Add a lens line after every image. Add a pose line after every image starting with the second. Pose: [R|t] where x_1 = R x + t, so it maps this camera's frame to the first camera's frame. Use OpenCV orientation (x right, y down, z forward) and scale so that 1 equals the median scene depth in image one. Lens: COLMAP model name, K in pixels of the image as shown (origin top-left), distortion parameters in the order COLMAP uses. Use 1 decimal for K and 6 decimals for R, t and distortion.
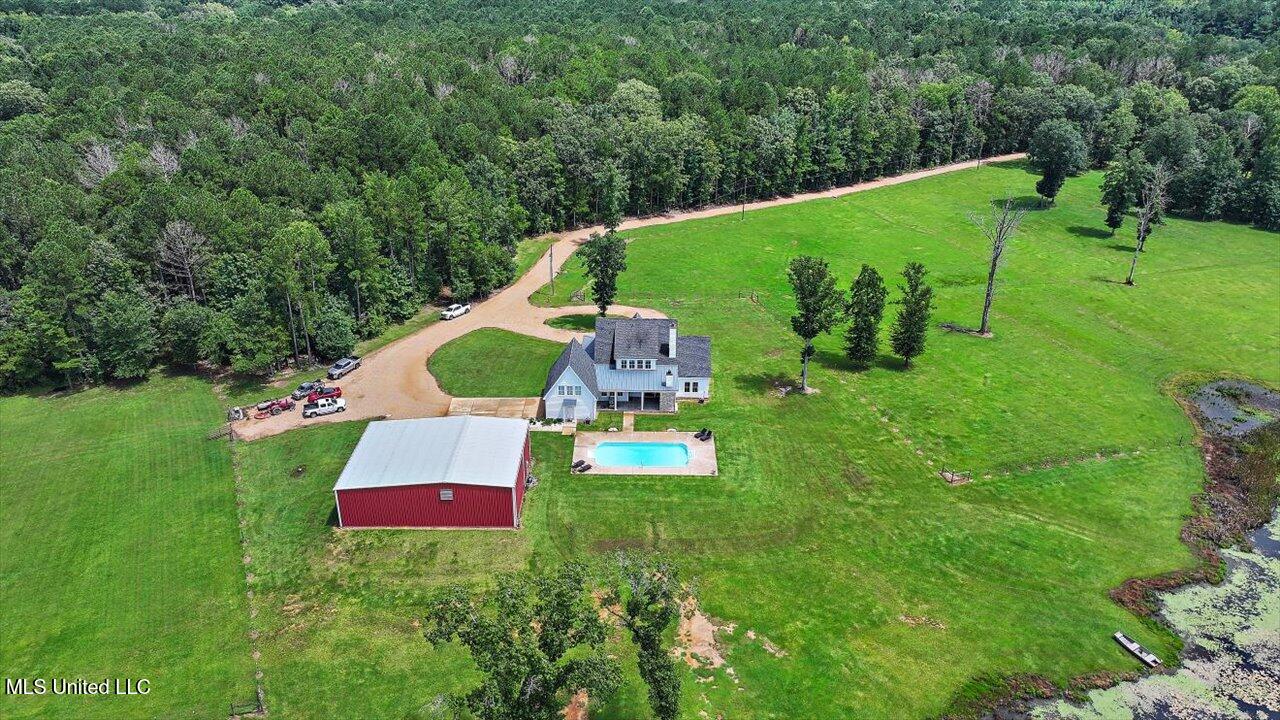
lens RADIAL K [[905.1, 0, 640.0], [0, 905.1, 360.0], [0, 0, 1]] dist [0.004985, 0.006472]
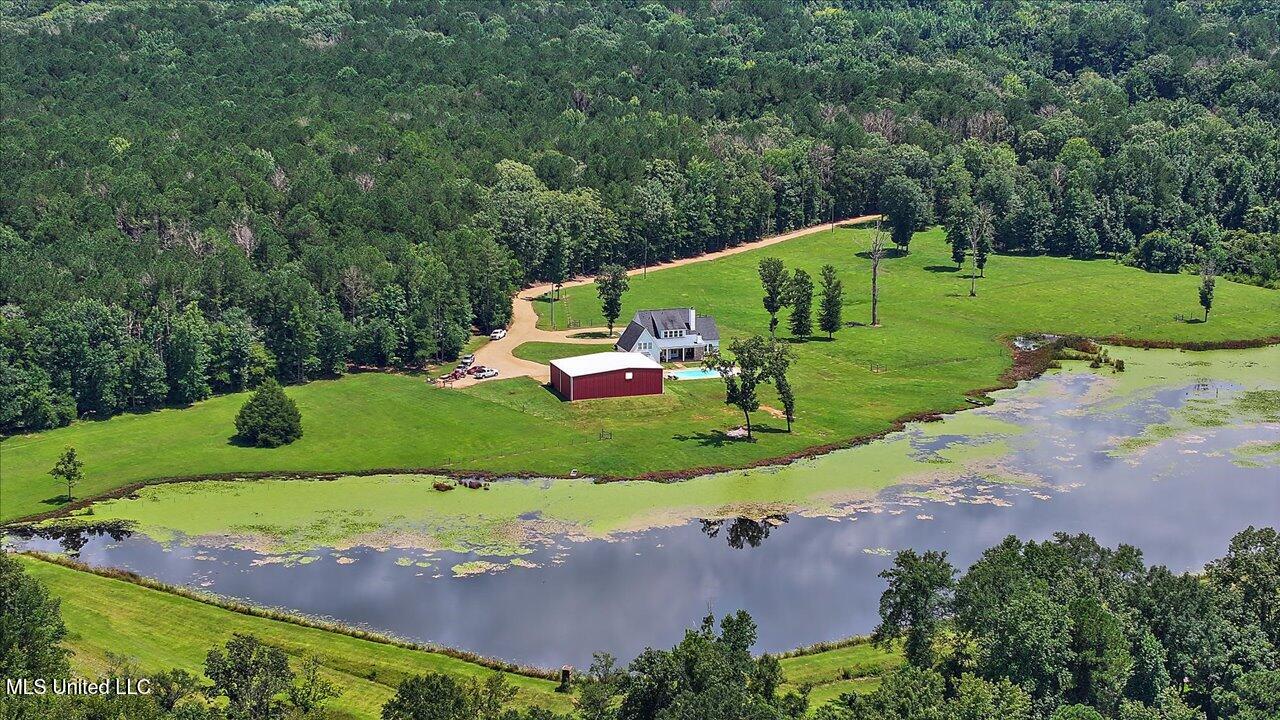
lens RADIAL K [[2585.0, 0, 640.0], [0, 2585.0, 360.0], [0, 0, 1]] dist [-0.194424, 0.269646]
pose [[0.947429, -0.073262, 0.311467, -0.775699], [0.139843, 0.970351, -0.197137, 0.491401], [-0.287790, 0.230329, 0.929583, -1.653904]]
